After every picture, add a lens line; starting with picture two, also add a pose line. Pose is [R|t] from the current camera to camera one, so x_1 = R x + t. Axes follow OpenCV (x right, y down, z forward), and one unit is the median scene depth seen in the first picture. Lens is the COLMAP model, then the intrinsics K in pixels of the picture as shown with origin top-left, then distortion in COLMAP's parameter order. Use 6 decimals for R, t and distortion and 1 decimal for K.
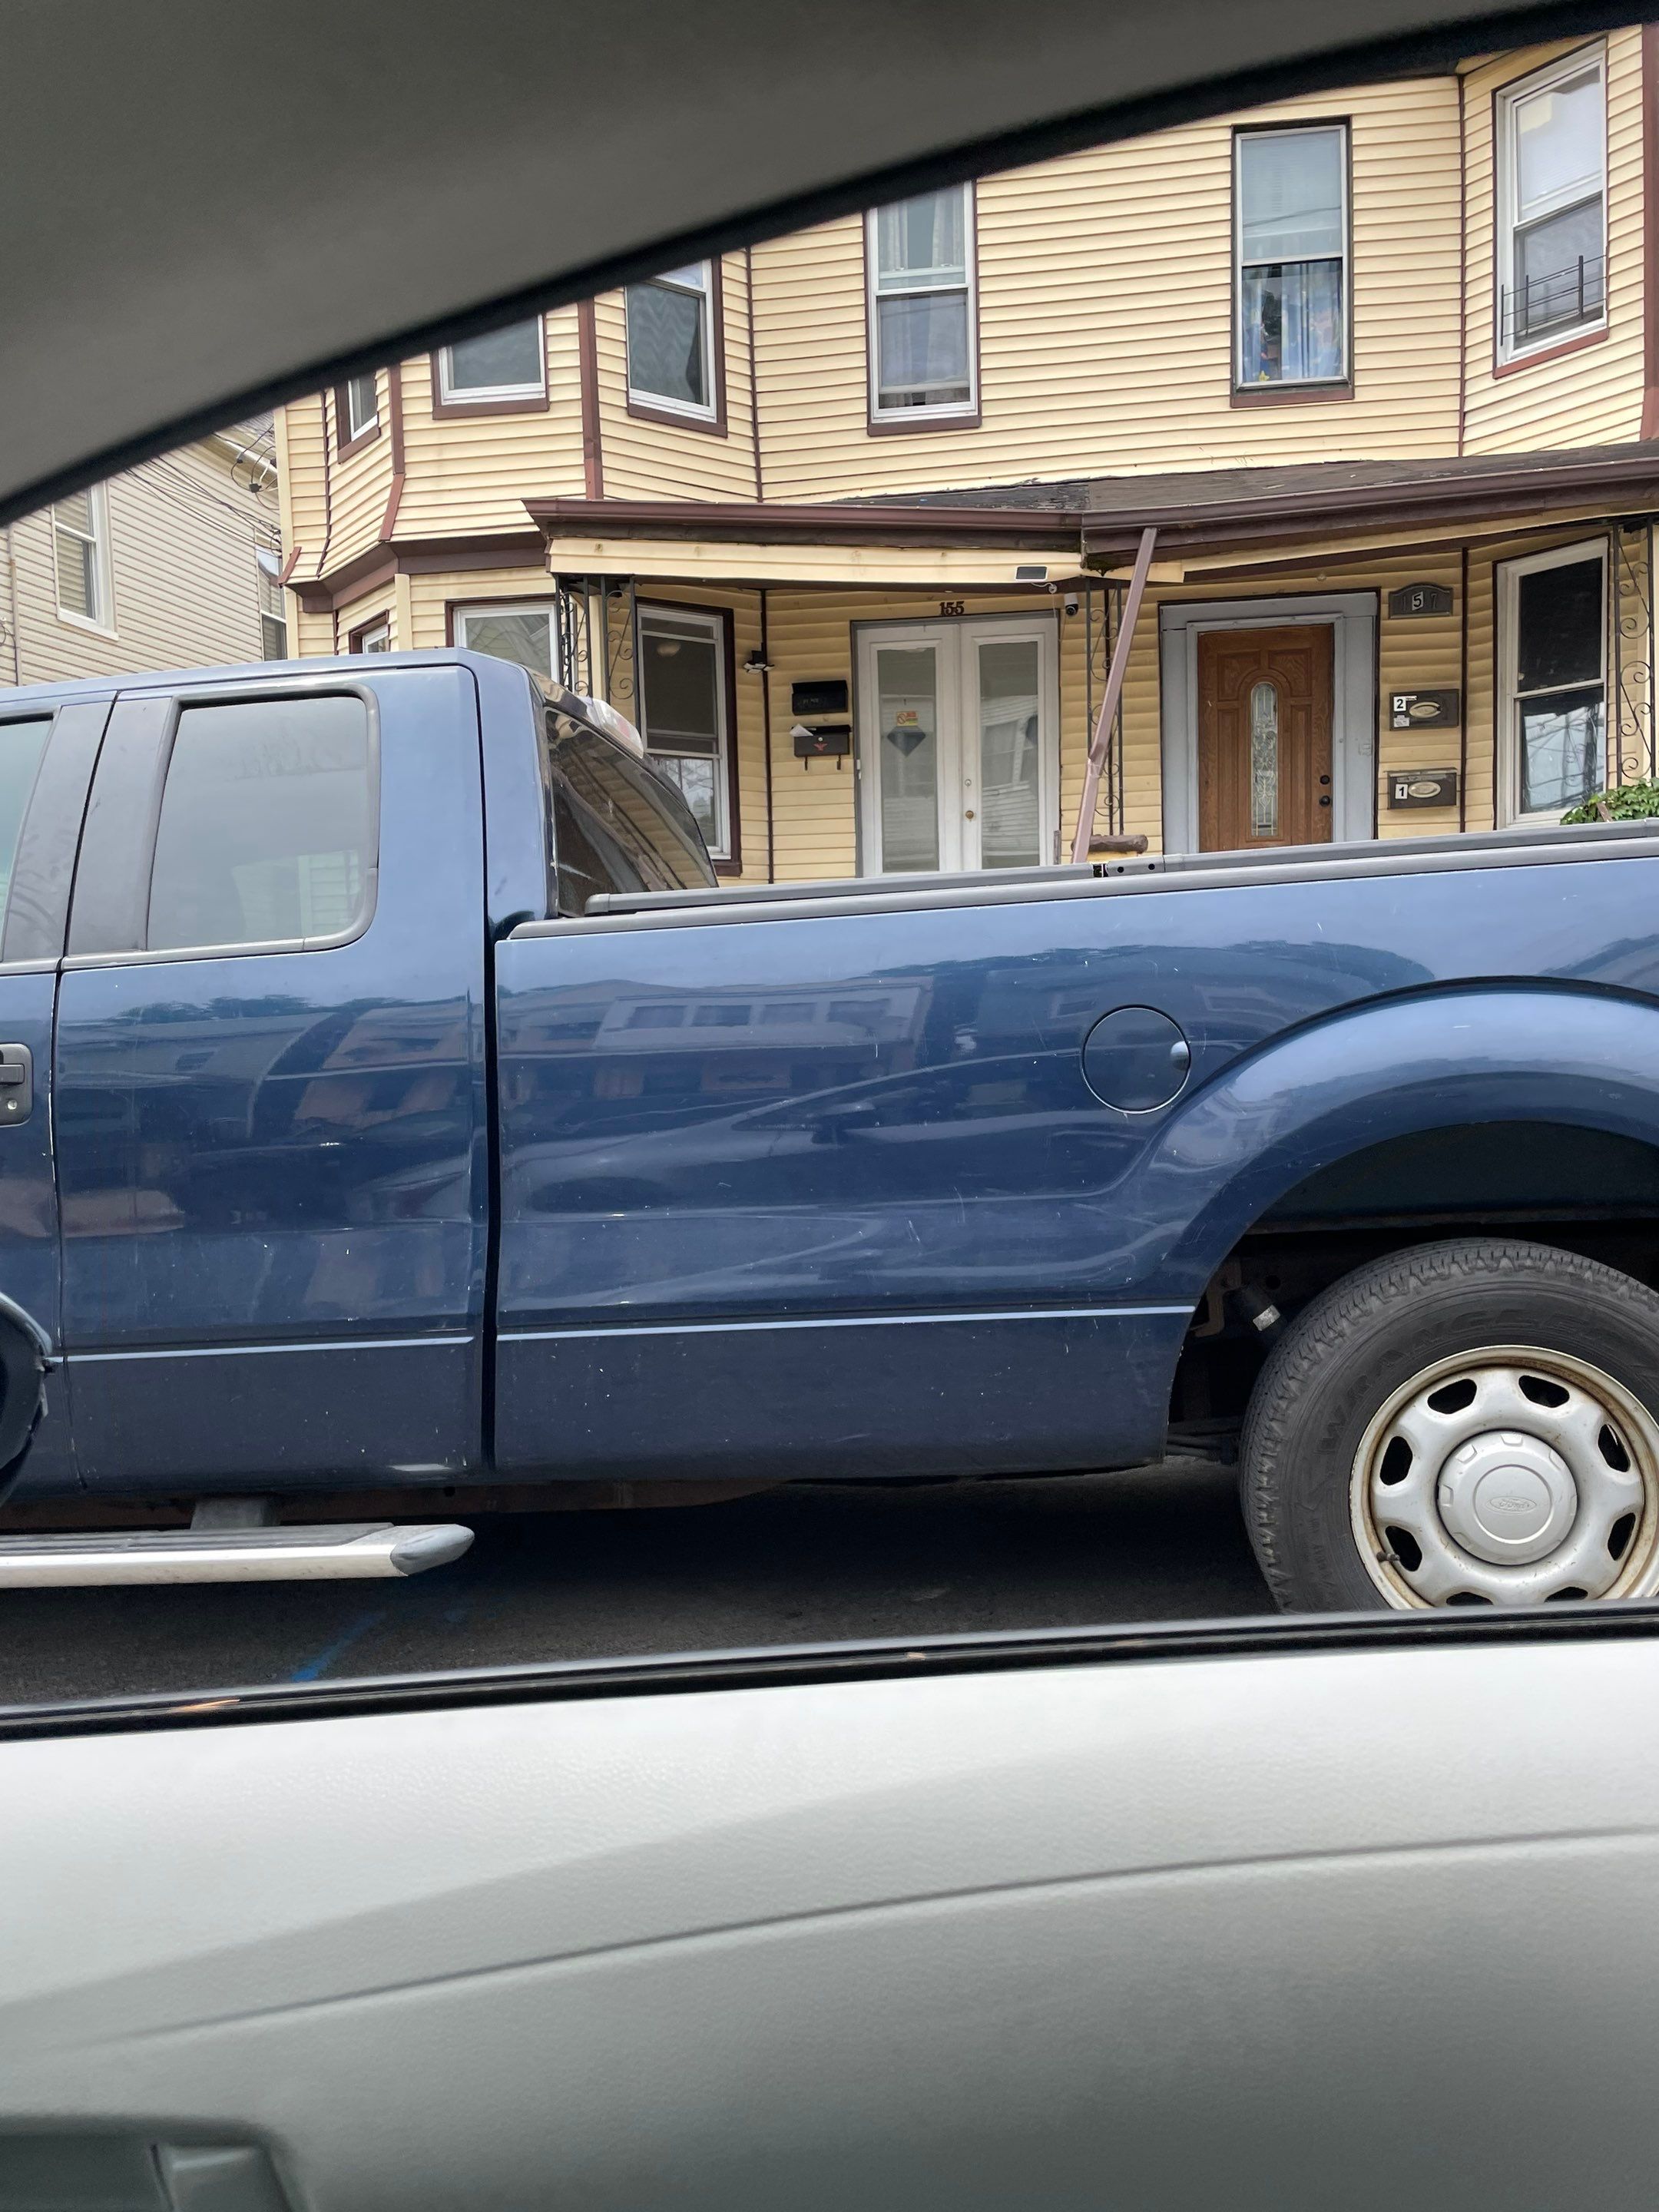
lens RADIAL K [[1592.0, 0, 829.5], [0, 1592.0, 1106.0], [0, 0, 1]] dist [0.070642, -0.082895]
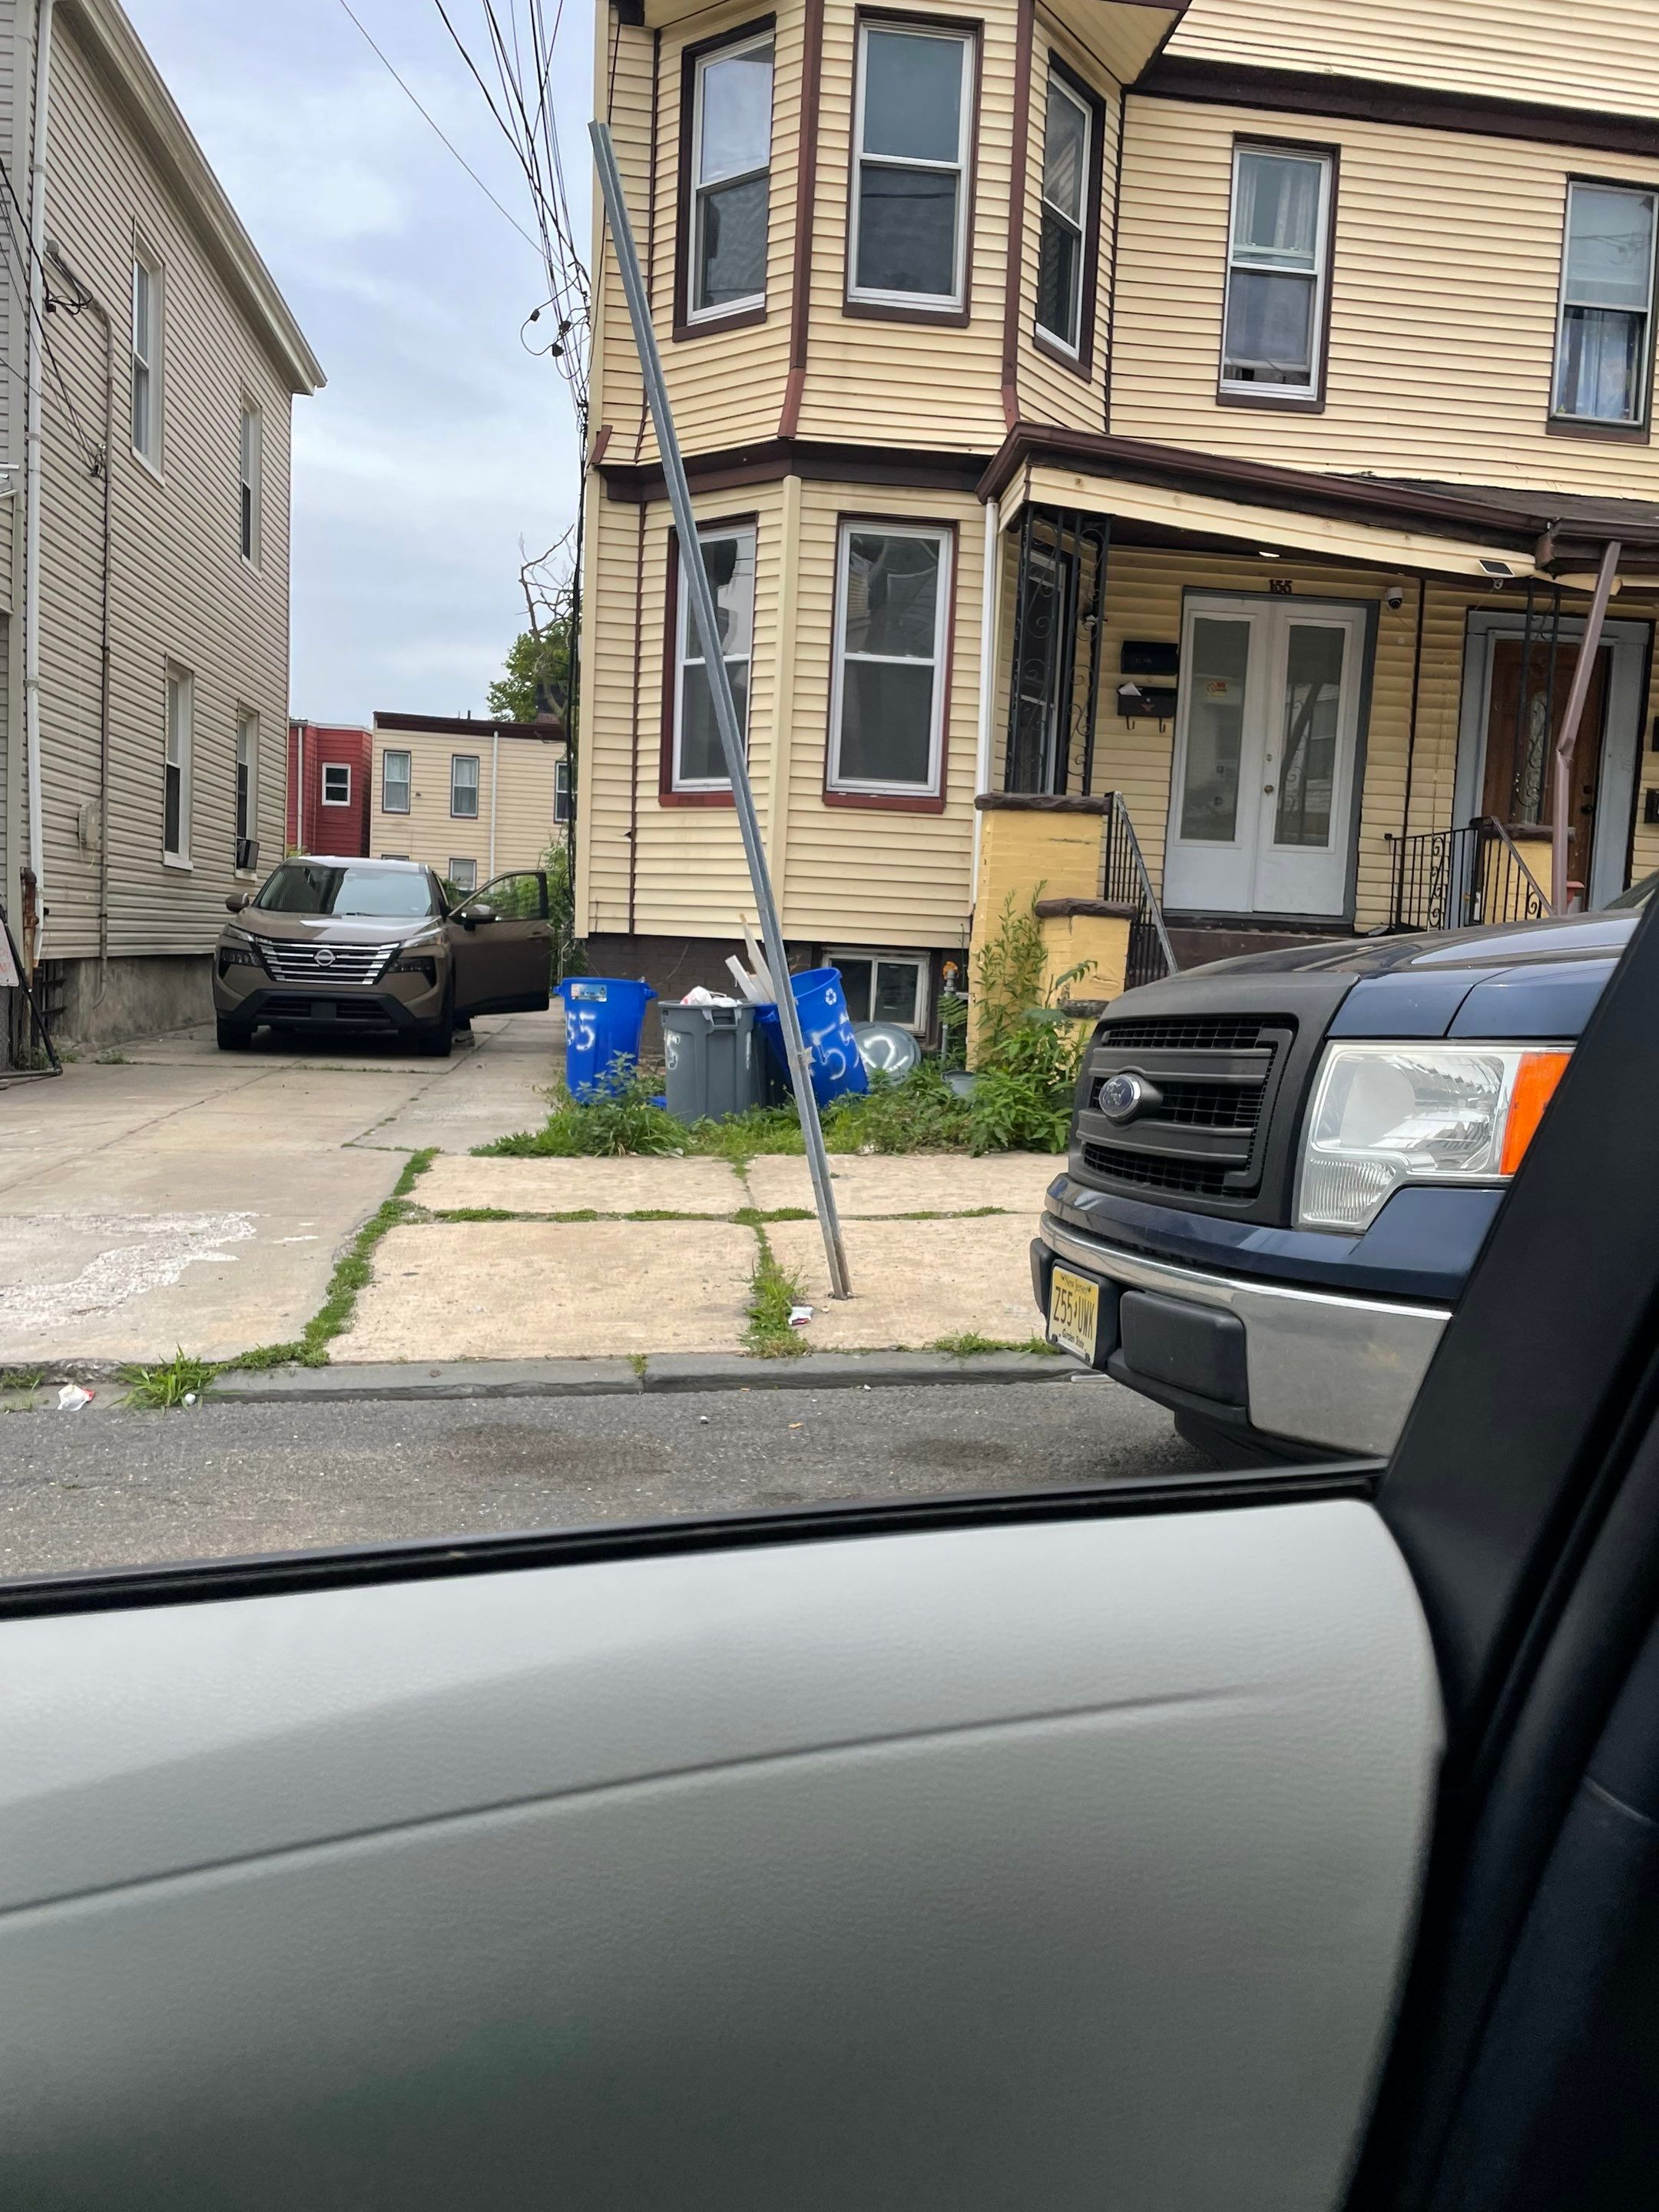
lens RADIAL K [[1592.0, 0, 829.5], [0, 1592.0, 1106.0], [0, 0, 1]] dist [0.070642, -0.082895]
pose [[0.961347, 0.043851, 0.271825, -0.466153], [-0.050421, 0.998579, 0.017230, 0.017672], [-0.270683, -0.030269, 0.962193, 0.080048]]
